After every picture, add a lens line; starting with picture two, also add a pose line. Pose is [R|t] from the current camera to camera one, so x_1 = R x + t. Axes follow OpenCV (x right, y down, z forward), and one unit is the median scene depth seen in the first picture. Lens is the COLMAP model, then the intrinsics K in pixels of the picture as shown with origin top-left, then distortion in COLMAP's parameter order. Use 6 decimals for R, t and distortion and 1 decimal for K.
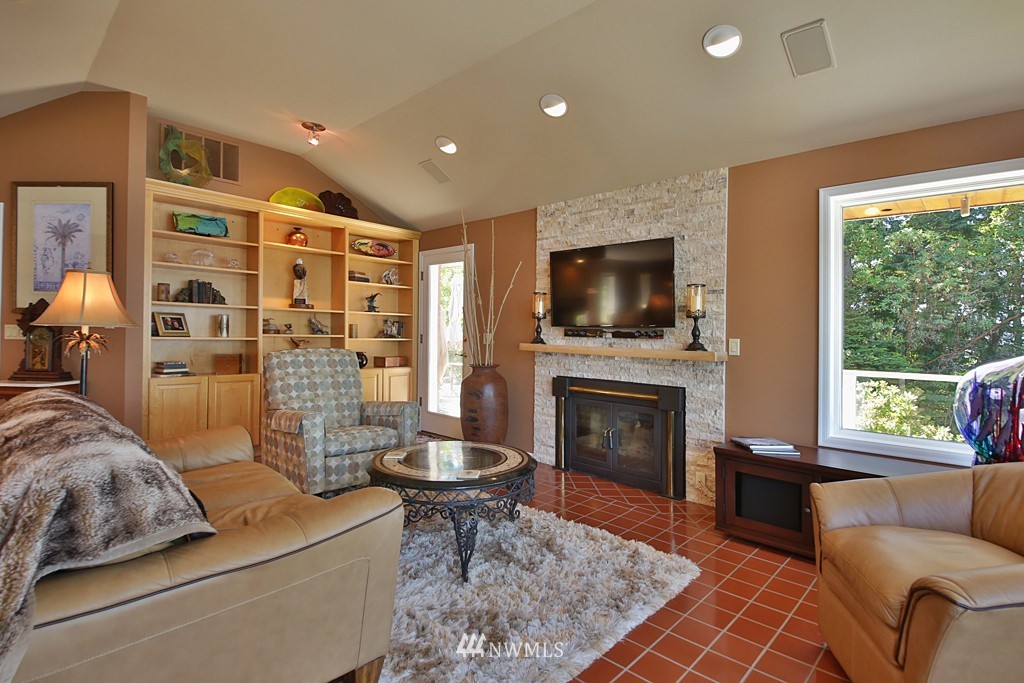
lens RADIAL K [[507.5, 0, 507.4], [0, 507.5, 331.2], [0, 0, 1]] dist [0.005405, -0.003012]
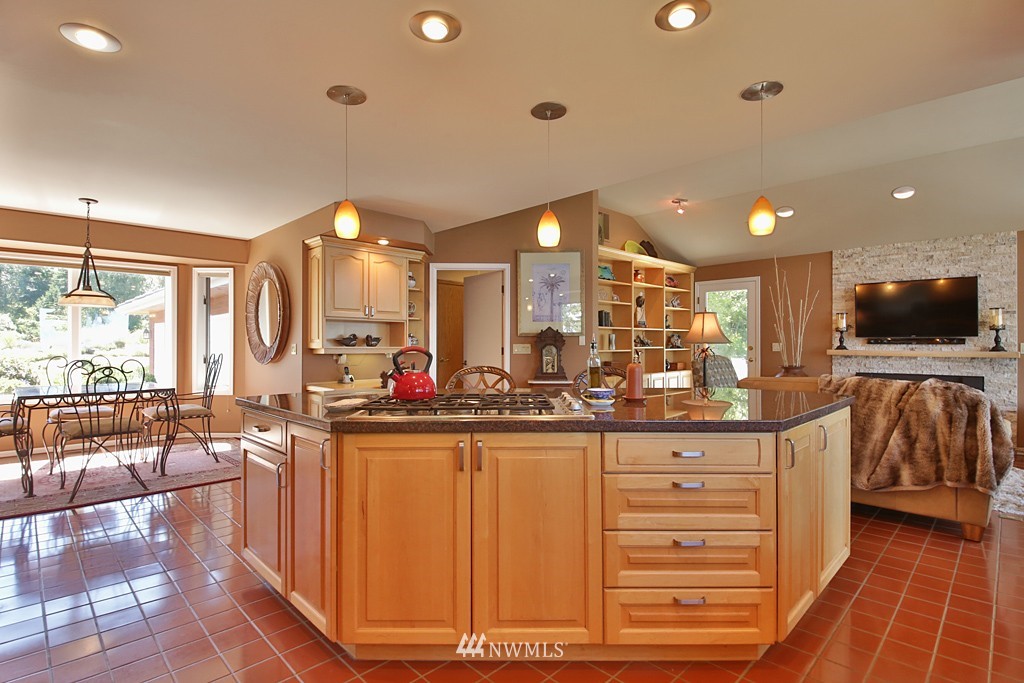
lens RADIAL K [[507.5, 0, 517.3], [0, 507.5, 344.3], [0, 0, 1]] dist [0.005405, -0.003012]
pose [[0.998975, -0.021566, -0.039788, -0.854774], [0.021905, 0.999727, 0.008090, -0.023263], [0.039603, -0.008953, 0.999175, -0.480617]]
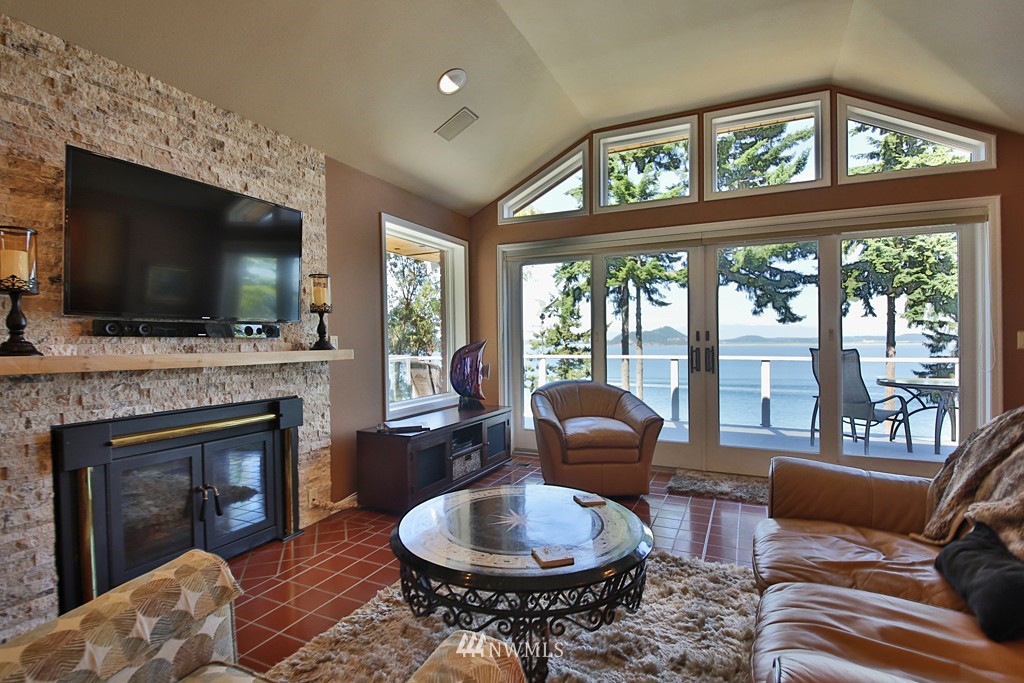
lens RADIAL K [[493.6, 0, 509.7], [0, 493.6, 346.6], [0, 0, 1]] dist [-0.023335, -0.001391]
pose [[-0.314123, -0.024407, 0.949068, -0.463509], [0.002365, 0.999646, 0.026490, 0.009222], [-0.949379, 0.010565, -0.313955, 0.823058]]
